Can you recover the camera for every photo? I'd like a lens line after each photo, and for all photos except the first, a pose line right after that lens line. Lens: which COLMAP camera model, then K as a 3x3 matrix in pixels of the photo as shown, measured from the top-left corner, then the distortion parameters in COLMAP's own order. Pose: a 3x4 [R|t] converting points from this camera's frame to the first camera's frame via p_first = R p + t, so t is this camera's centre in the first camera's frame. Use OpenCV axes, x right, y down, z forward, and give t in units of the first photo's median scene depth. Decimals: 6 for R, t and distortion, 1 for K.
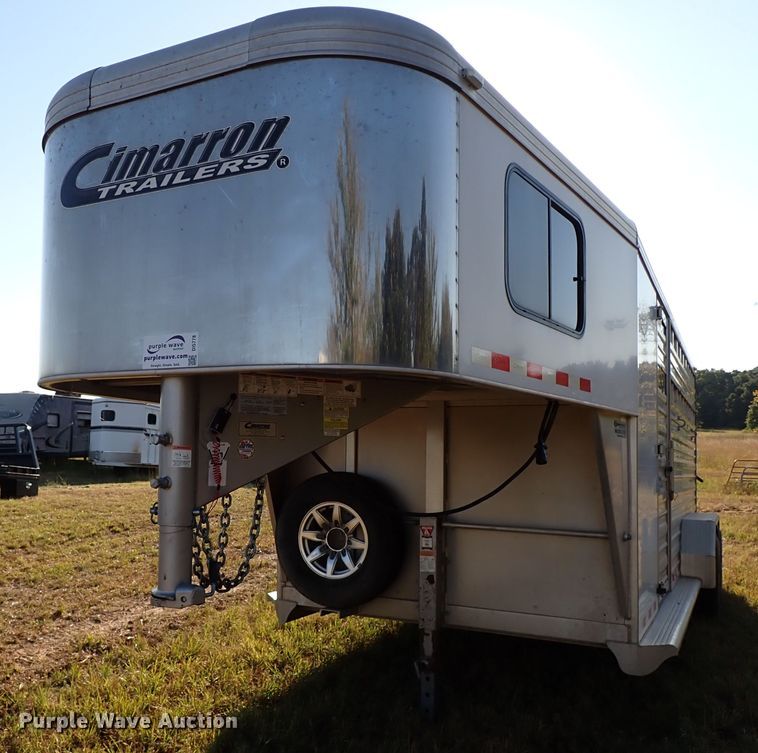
lens RADIAL K [[735.5, 0, 341.6], [0, 735.5, 393.1], [0, 0, 1]] dist [0.005225, 0.000000]
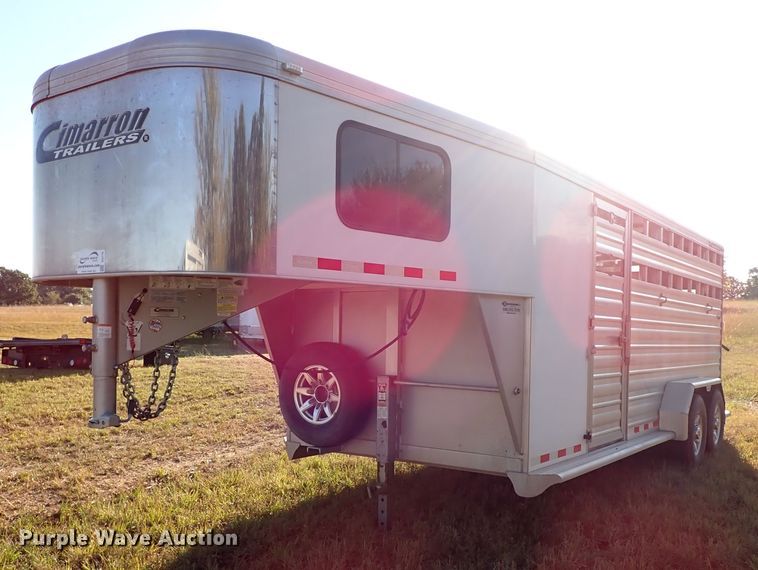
lens RADIAL K [[705.3, 0, 441.8], [0, 705.3, 307.2], [0, 0, 1]] dist [0.005078, 0.000000]
pose [[0.995890, -0.007421, -0.090265, 0.580237], [0.012296, 0.998488, 0.053573, -0.030947], [0.089731, -0.054463, 0.994476, -0.368624]]
